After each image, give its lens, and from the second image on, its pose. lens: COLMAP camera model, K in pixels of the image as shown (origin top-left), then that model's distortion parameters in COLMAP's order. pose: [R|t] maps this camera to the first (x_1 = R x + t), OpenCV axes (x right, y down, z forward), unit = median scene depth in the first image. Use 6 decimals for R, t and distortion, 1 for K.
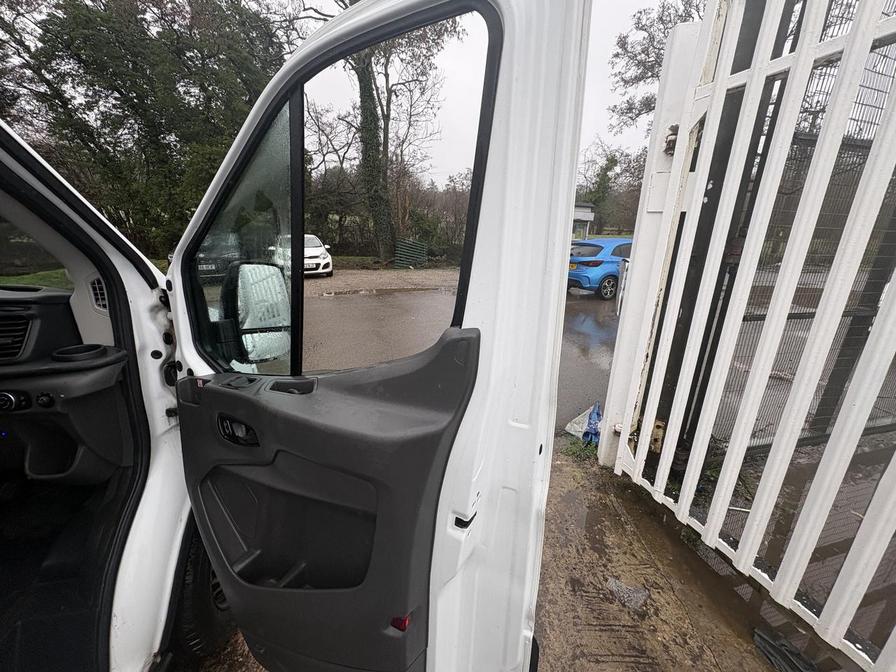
lens RADIAL K [[355.5, 0, 448.6], [0, 355.5, 335.9], [0, 0, 1]] dist [-0.000465, -0.000046]
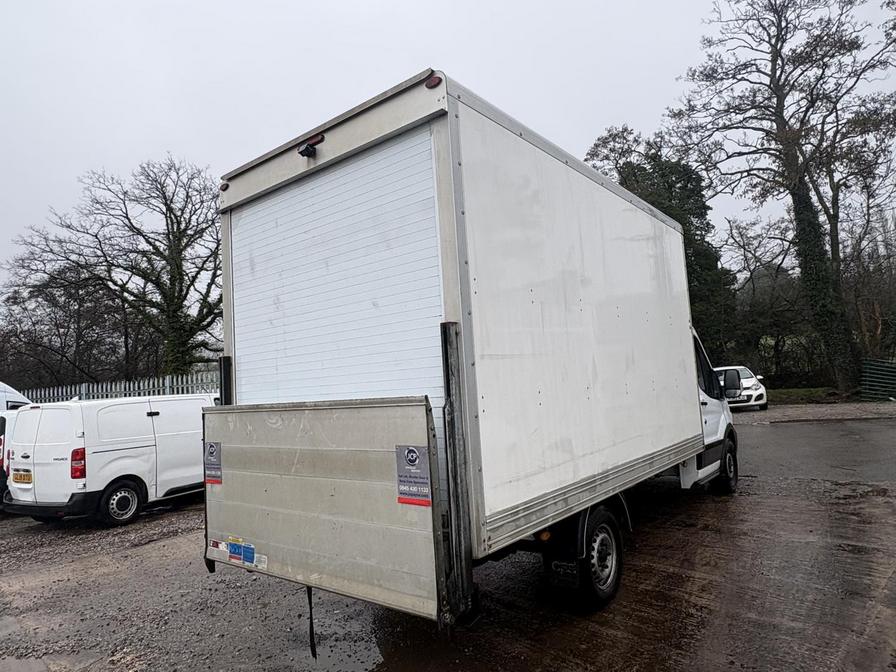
lens RADIAL K [[562.8, 0, 446.4], [0, 562.8, 337.0], [0, 0, 1]] dist [0.001270, 0.000091]
pose [[0.676605, -0.126548, -0.725390, 0.134959], [-0.121899, 0.952279, -0.279832, 0.118267], [0.726186, 0.277760, 0.628891, -0.400224]]
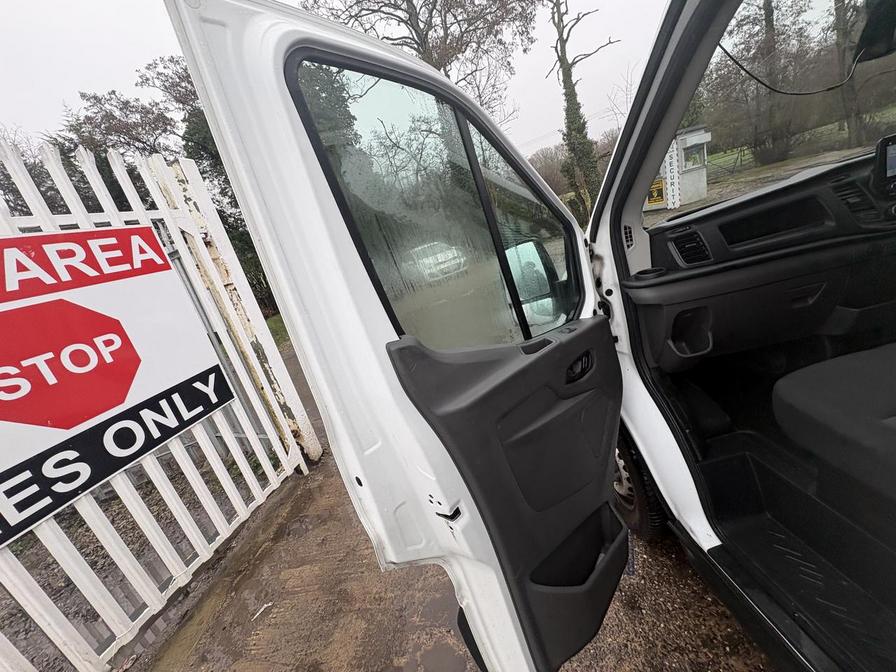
lens RADIAL K [[355.5, 0, 447.3], [0, 355.5, 335.3], [0, 0, 1]] dist [-0.000465, -0.000046]
pose [[0.954126, -0.250442, -0.164079, -0.209559], [0.251803, 0.967694, -0.012797, 0.008125], [0.161983, -0.029106, 0.986364, -0.045597]]
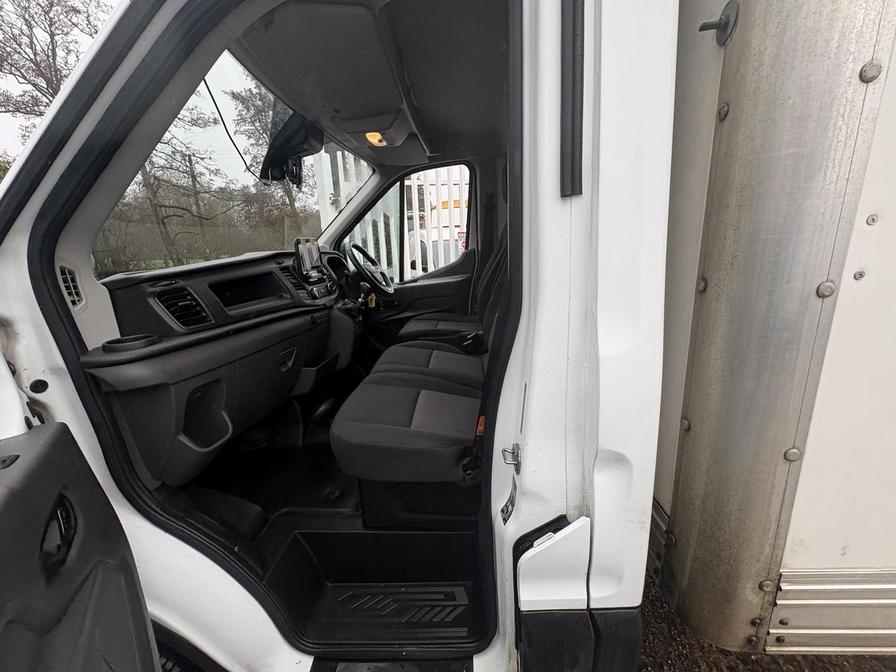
lens RADIAL K [[355.5, 0, 448.1], [0, 355.5, 336.5], [0, 0, 1]] dist [-0.000465, -0.000046]
pose [[0.189076, -0.273446, 0.943121, -0.215738], [0.324769, 0.923809, 0.202738, 0.008830], [-0.926701, 0.267964, 0.263477, -0.014813]]
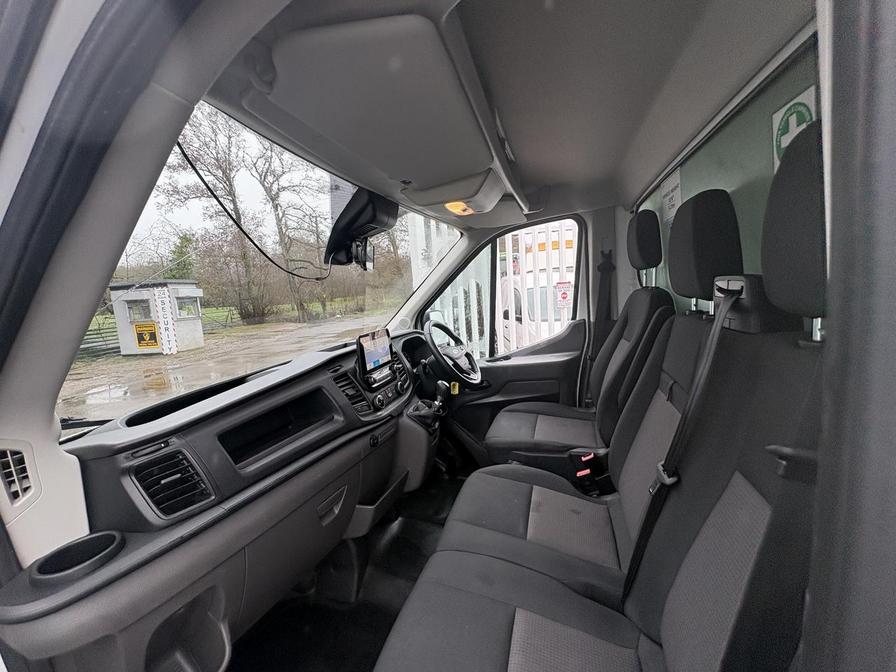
lens RADIAL K [[355.5, 0, 448.3], [0, 355.5, 334.7], [0, 0, 1]] dist [-0.000465, -0.000046]
pose [[0.429216, -0.171015, 0.886864, -0.186462], [0.339049, 0.940610, 0.017289, -0.004020], [-0.837149, 0.293269, 0.461708, -0.010466]]
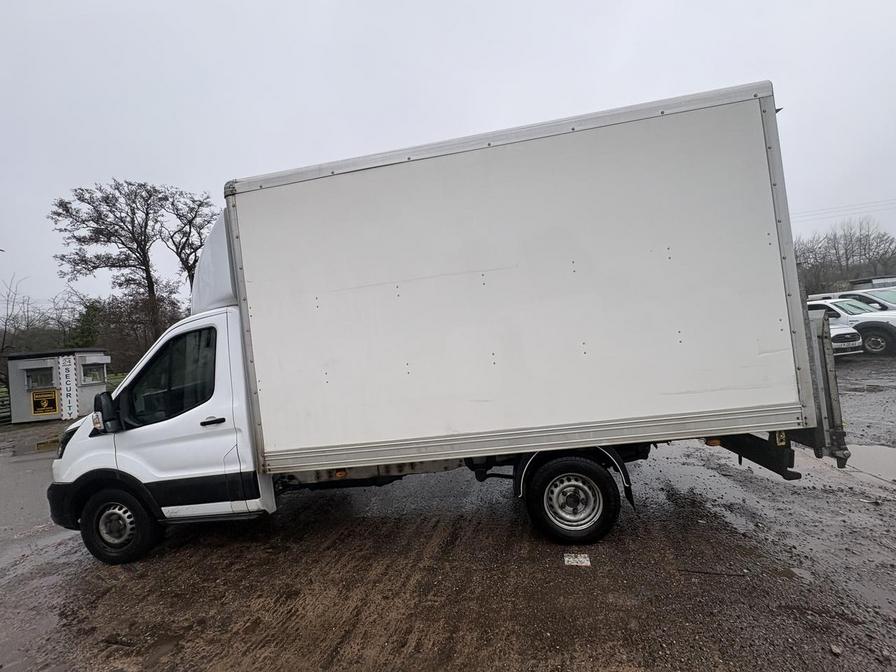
lens RADIAL K [[355.5, 0, 448.1], [0, 355.5, 336.3], [0, 0, 1]] dist [-0.000465, -0.000046]
pose [[0.255161, -0.041058, 0.966026, -0.333798], [0.375792, 0.924763, -0.059955, 0.045215], [-0.890884, 0.378323, 0.251393, -0.189925]]
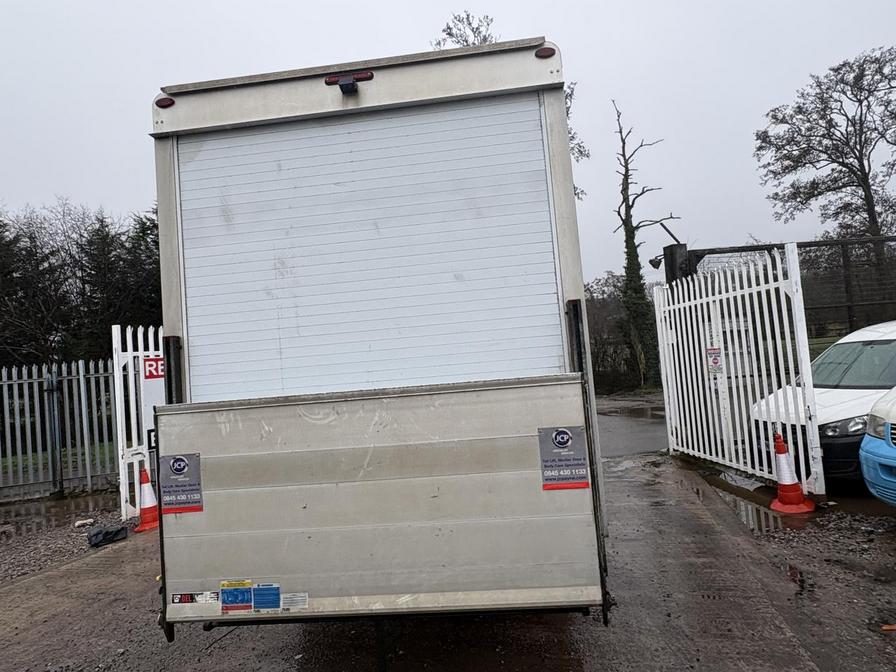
lens RADIAL K [[562.8, 0, 448.1], [0, 562.8, 341.3], [0, 0, 1]] dist [0.001270, 0.000091]
pose [[0.963856, -0.112477, -0.241518, 0.006466], [0.029243, 0.945702, -0.323718, 0.131519], [0.264814, 0.304955, 0.914809, -0.455927]]
